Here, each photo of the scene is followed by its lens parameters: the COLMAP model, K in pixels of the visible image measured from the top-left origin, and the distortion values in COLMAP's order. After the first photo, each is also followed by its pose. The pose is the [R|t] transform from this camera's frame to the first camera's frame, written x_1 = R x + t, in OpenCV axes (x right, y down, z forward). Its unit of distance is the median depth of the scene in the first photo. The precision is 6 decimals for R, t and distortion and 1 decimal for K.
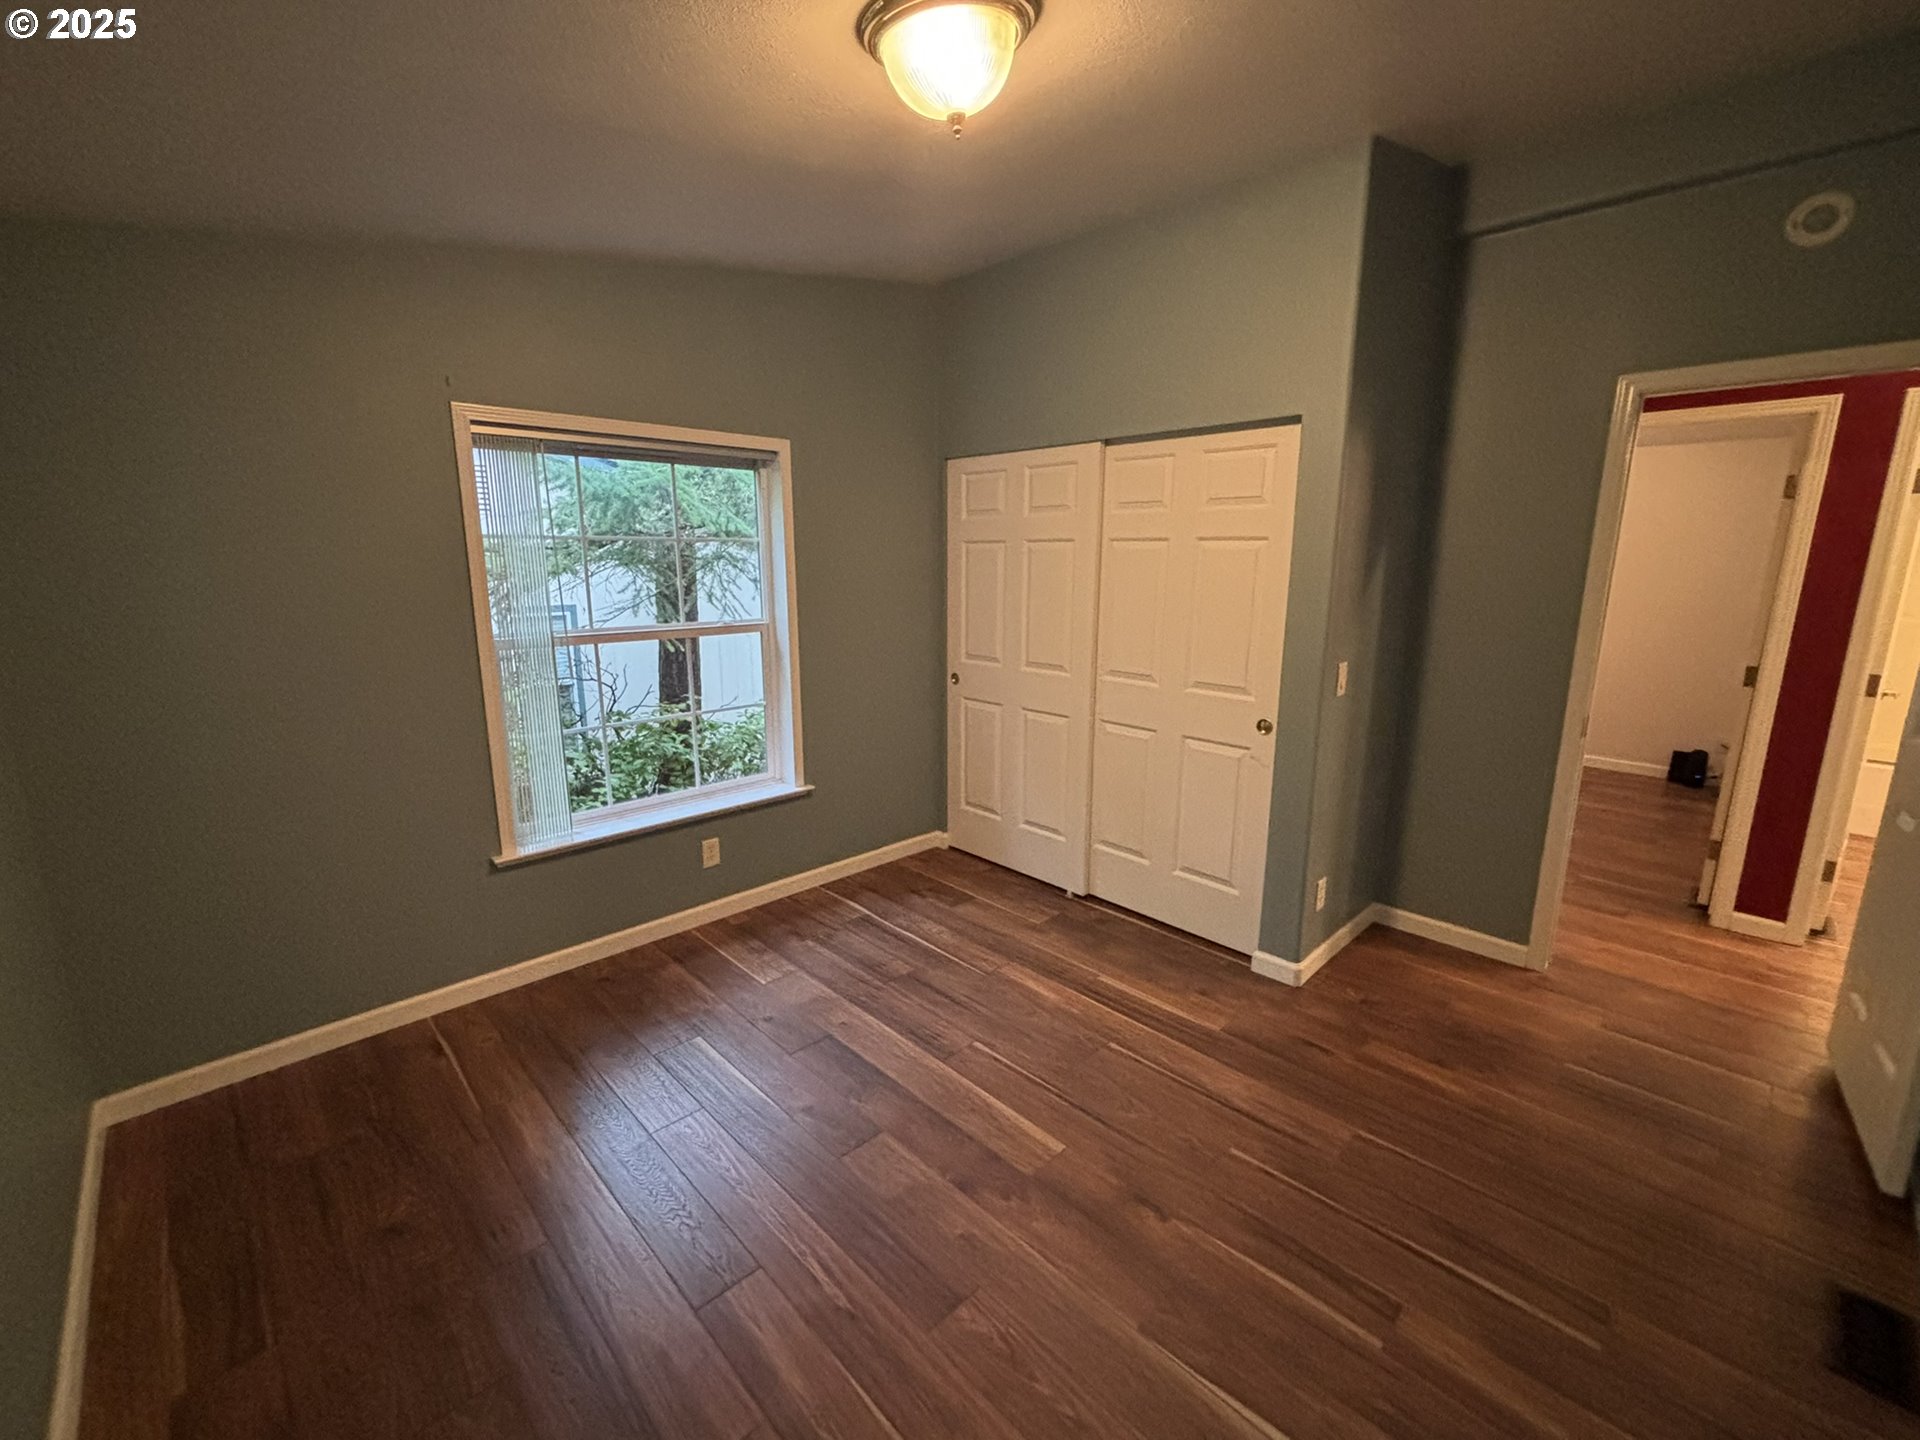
lens RADIAL K [[802.5, 0, 955.2], [0, 802.5, 707.9], [0, 0, 1]] dist [0.005210, 0.000170]
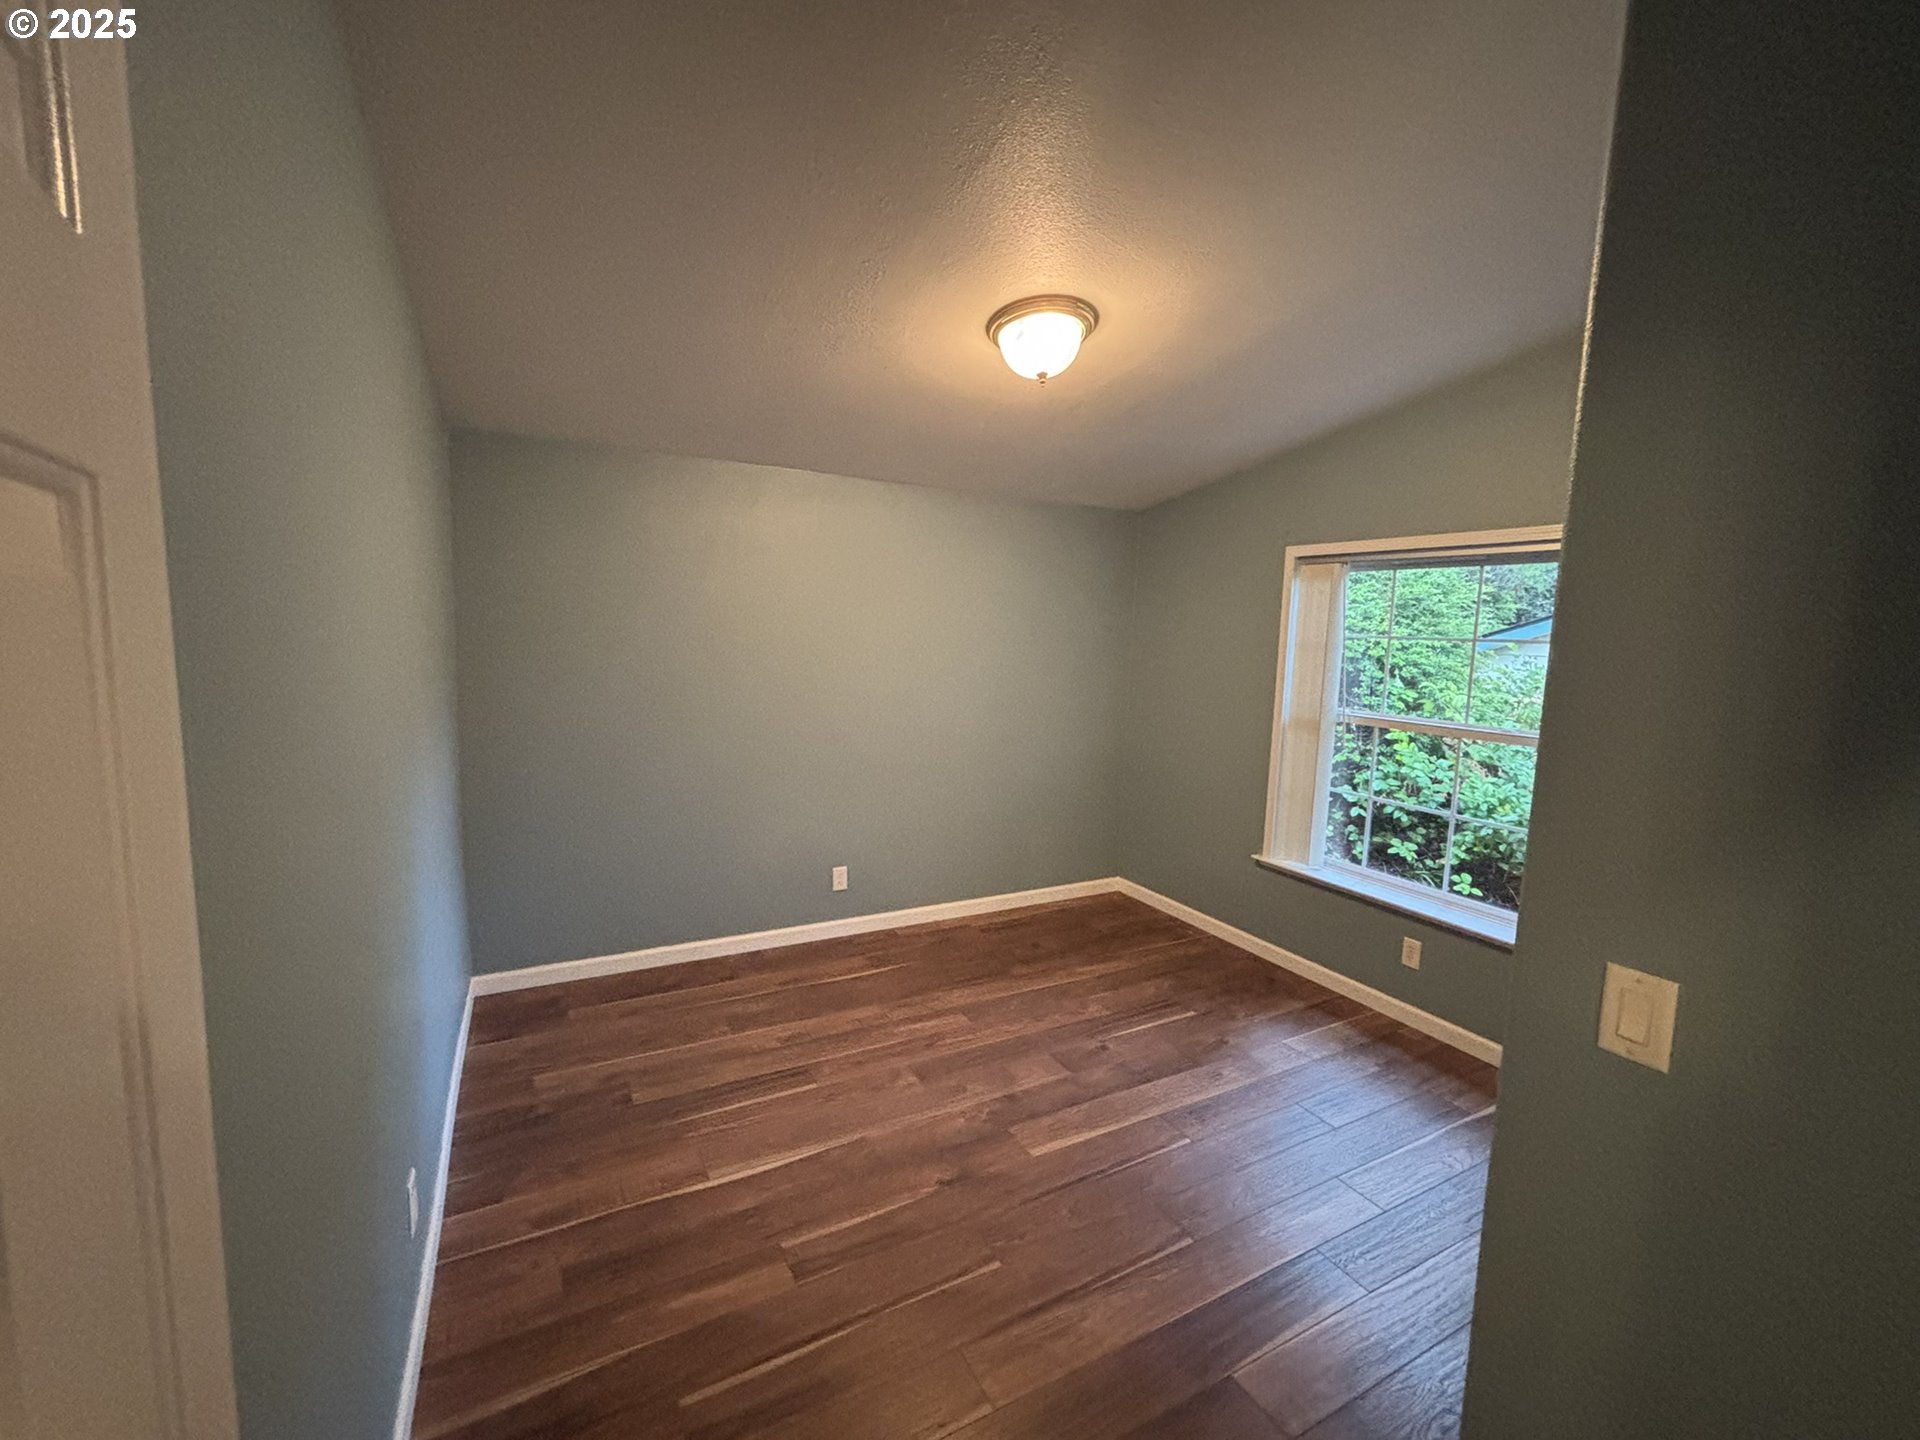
lens RADIAL K [[802.5, 0, 958.0], [0, 802.5, 724.1], [0, 0, 1]] dist [0.005210, 0.000170]
pose [[-0.276130, 0.106504, -0.955201, 0.920241], [-0.209080, 0.963384, 0.167858, -0.168178], [0.938103, 0.246064, -0.243752, 0.789542]]
